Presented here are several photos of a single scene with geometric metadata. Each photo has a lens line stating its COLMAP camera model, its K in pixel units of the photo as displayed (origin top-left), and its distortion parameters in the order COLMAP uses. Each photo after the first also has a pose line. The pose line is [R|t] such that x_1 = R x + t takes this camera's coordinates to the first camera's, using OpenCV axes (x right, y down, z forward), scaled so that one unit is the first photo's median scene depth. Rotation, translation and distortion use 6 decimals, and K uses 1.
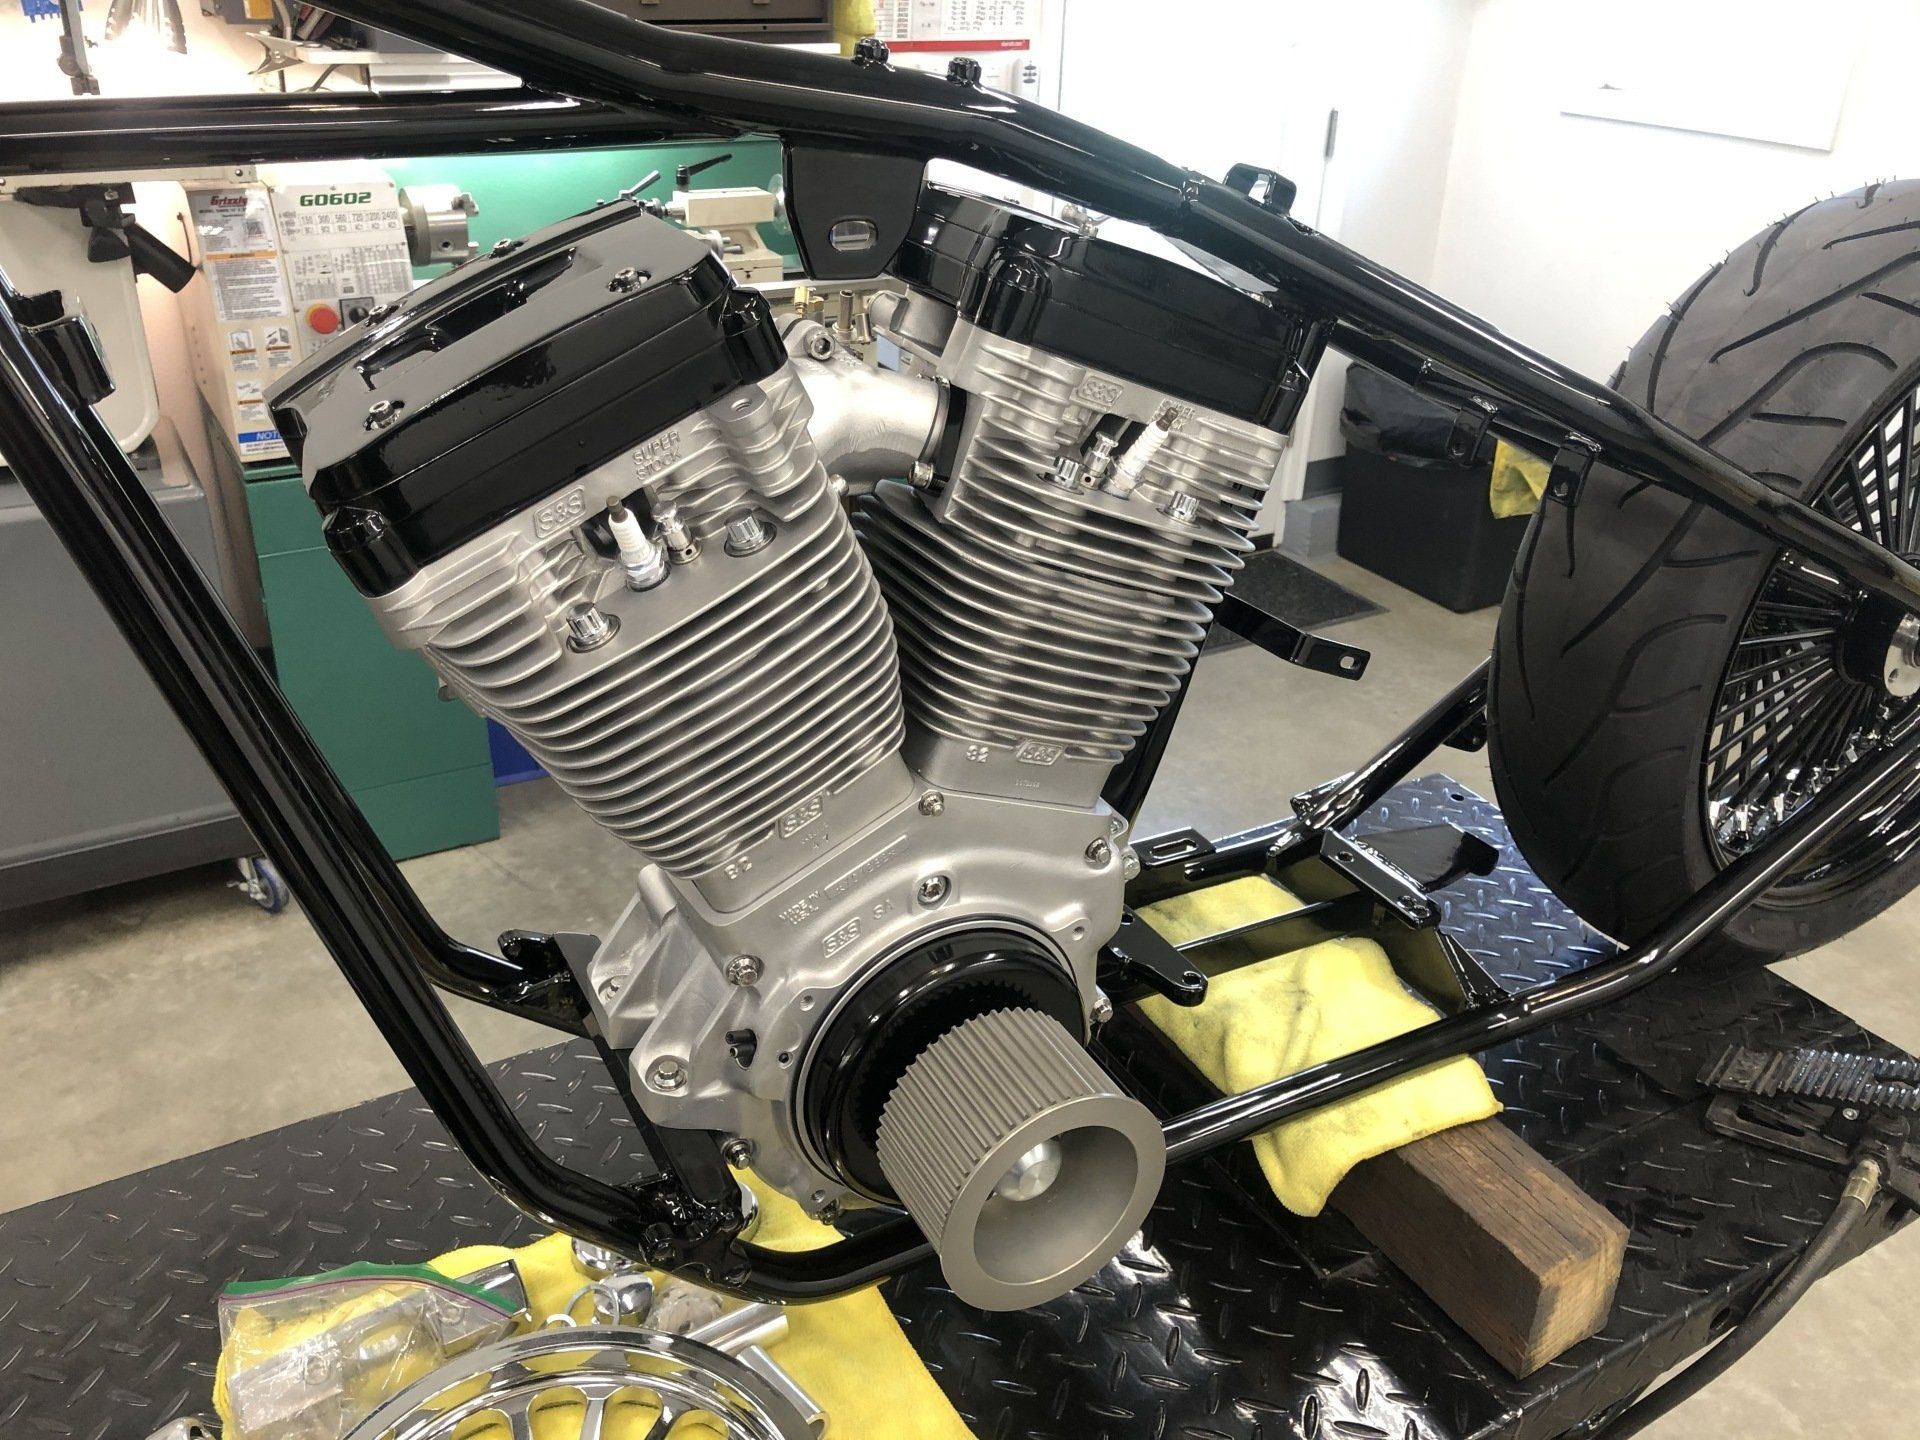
lens RADIAL K [[1578.0, 0, 949.8], [0, 1578.0, 686.8], [0, 0, 1]] dist [0.075215, -0.159867]
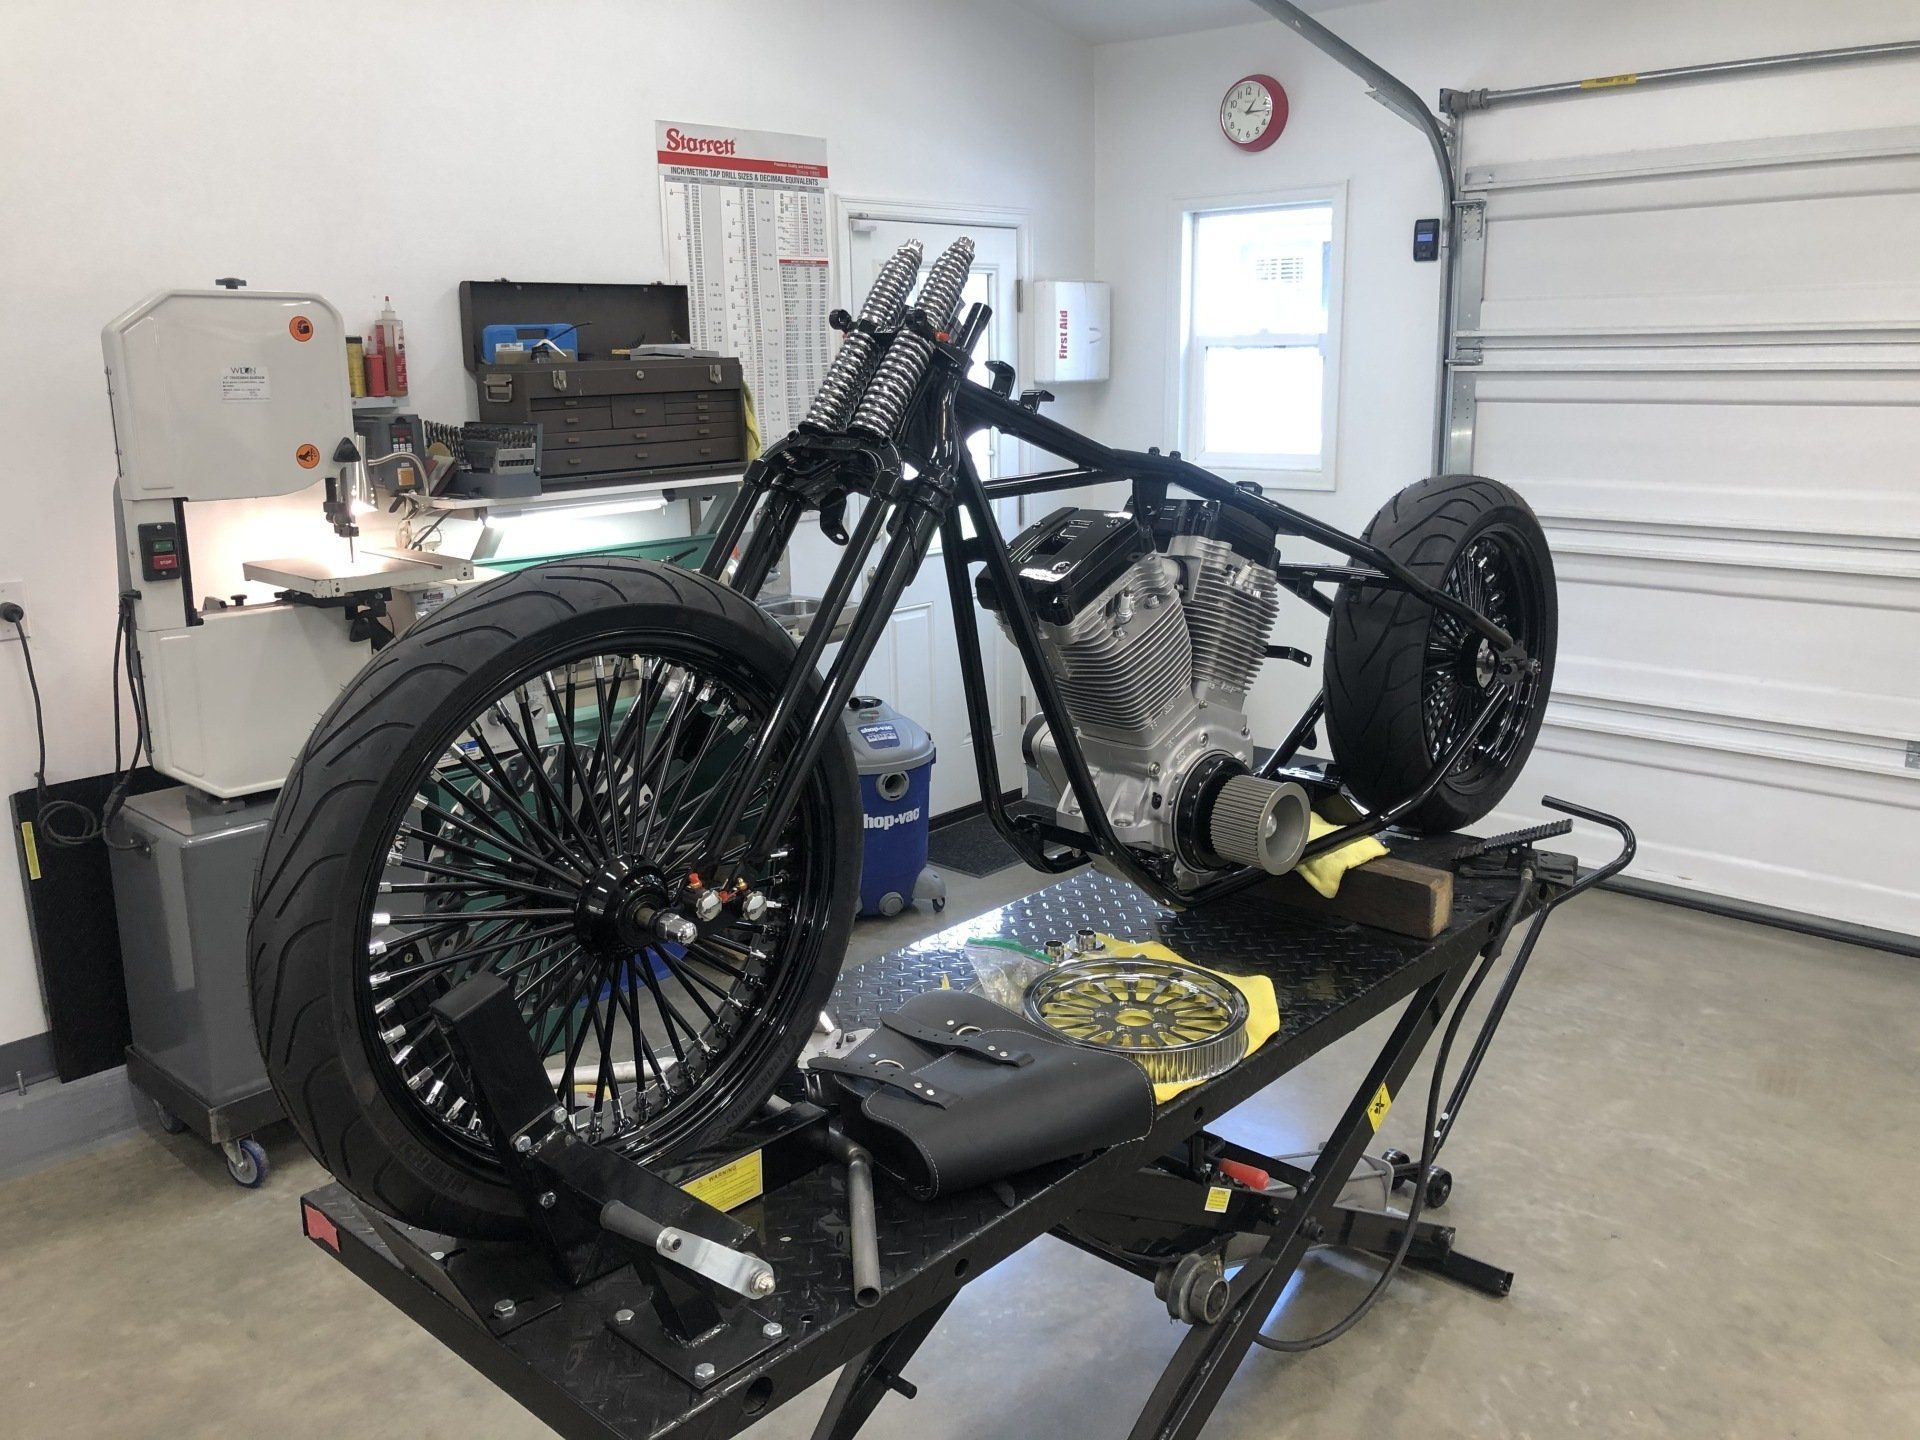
lens RADIAL K [[1578.0, 0, 949.8], [0, 1578.0, 686.8], [0, 0, 1]] dist [0.075215, -0.159867]
pose [[0.955968, -0.117135, 0.269081, -1.134498], [0.179199, 0.959097, -0.219135, 0.552853], [-0.232406, 0.257705, 0.937857, -1.440730]]
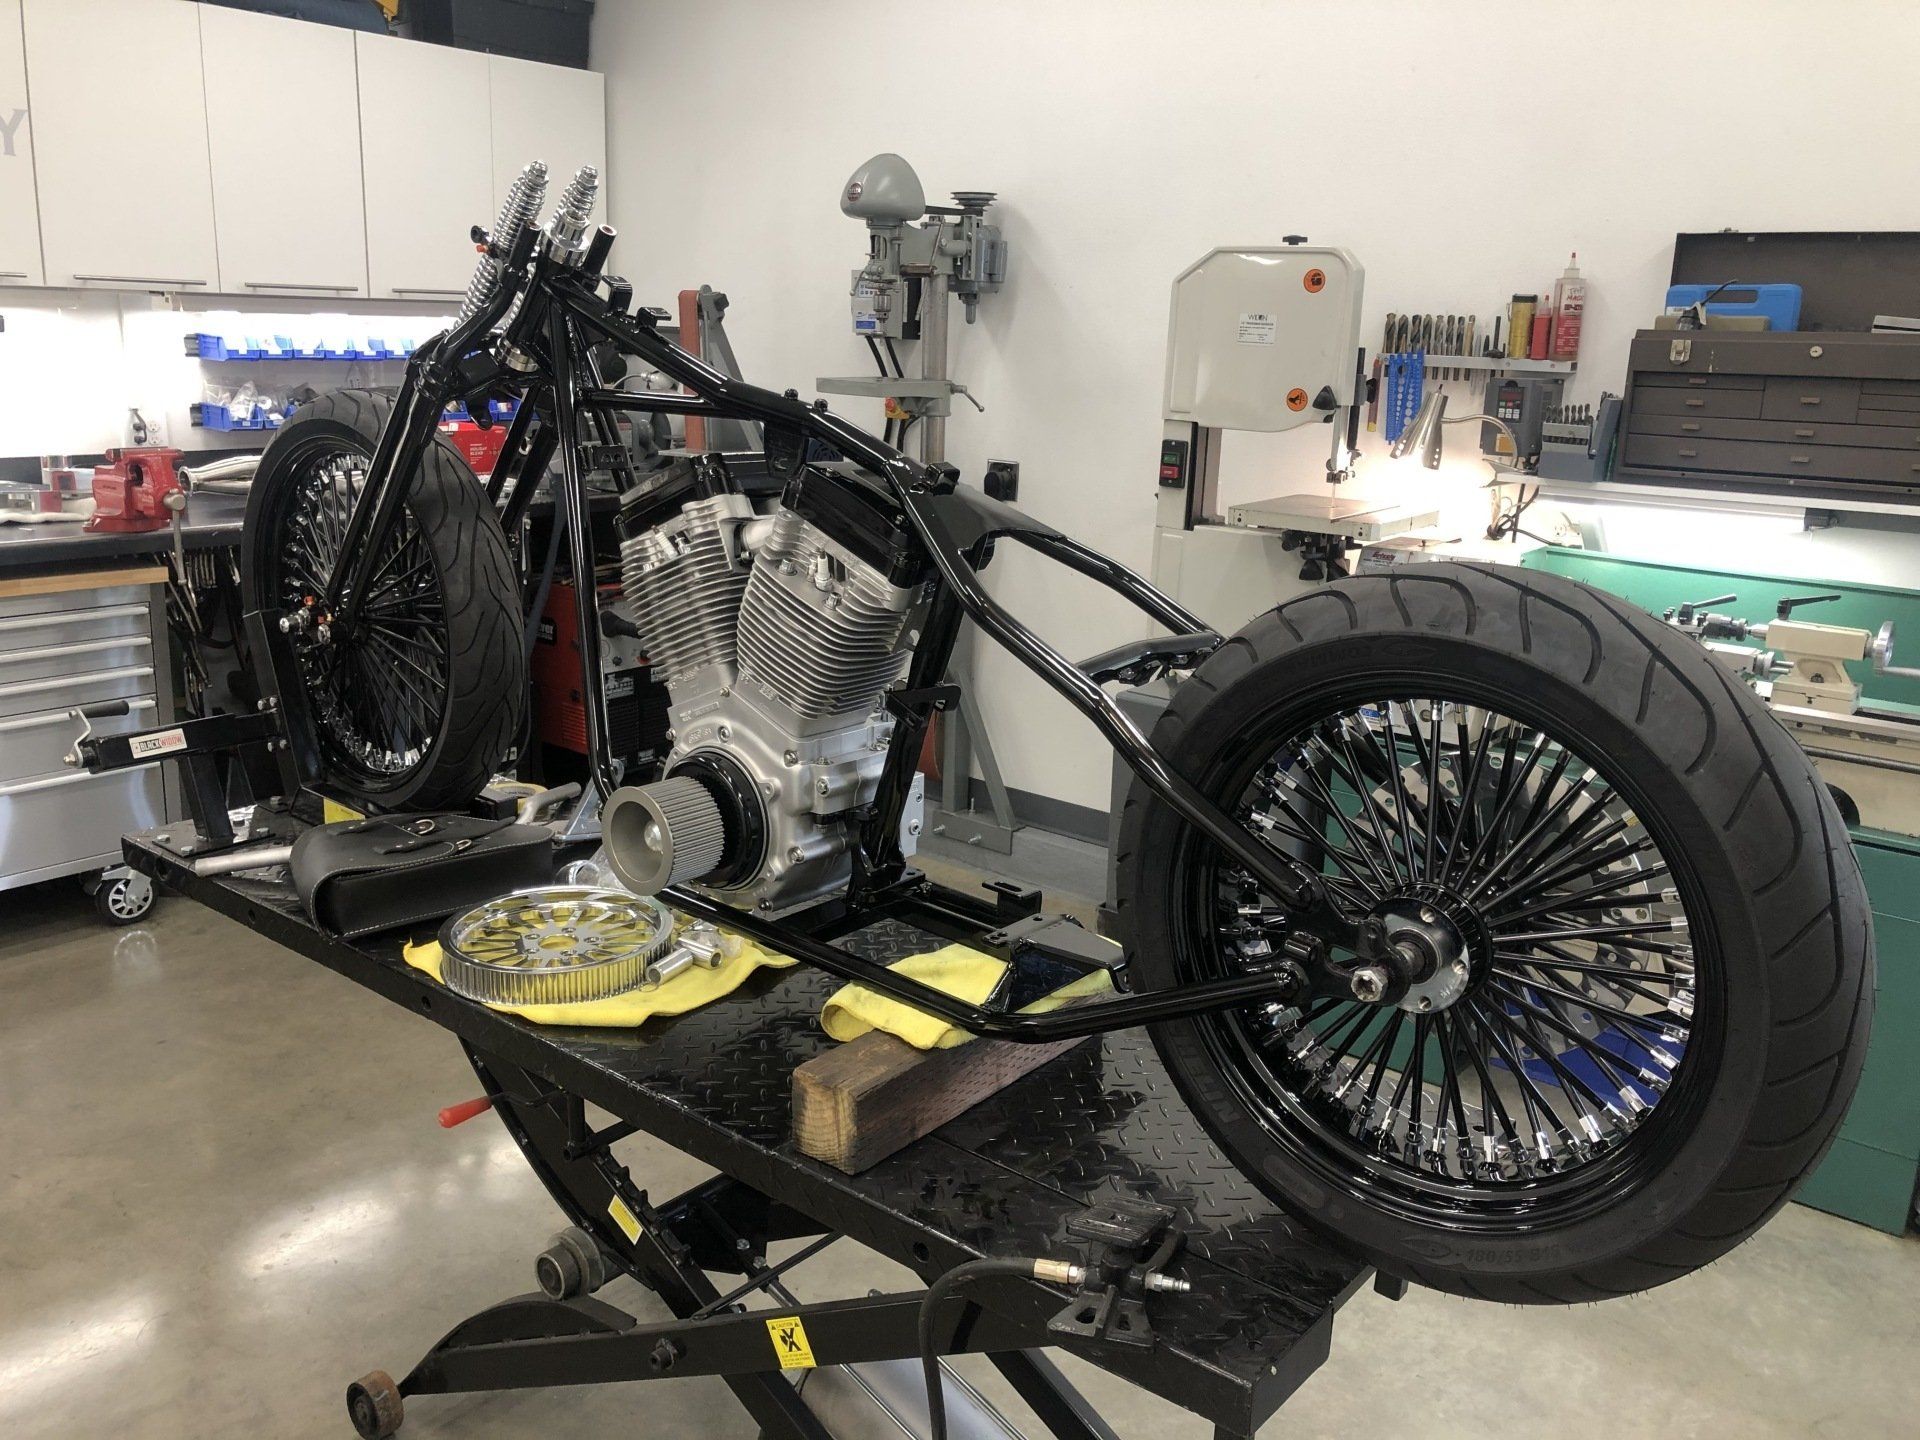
lens RADIAL K [[1562.9, 0, 960.0], [0, 1562.9, 720.0], [0, 0, 1]] dist [0.007400, 0.006272]
pose [[0.351883, 0.202823, -0.913806, 2.160702], [-0.436237, 0.899276, 0.031614, -0.108955], [0.828176, 0.387511, 0.404919, 0.360694]]
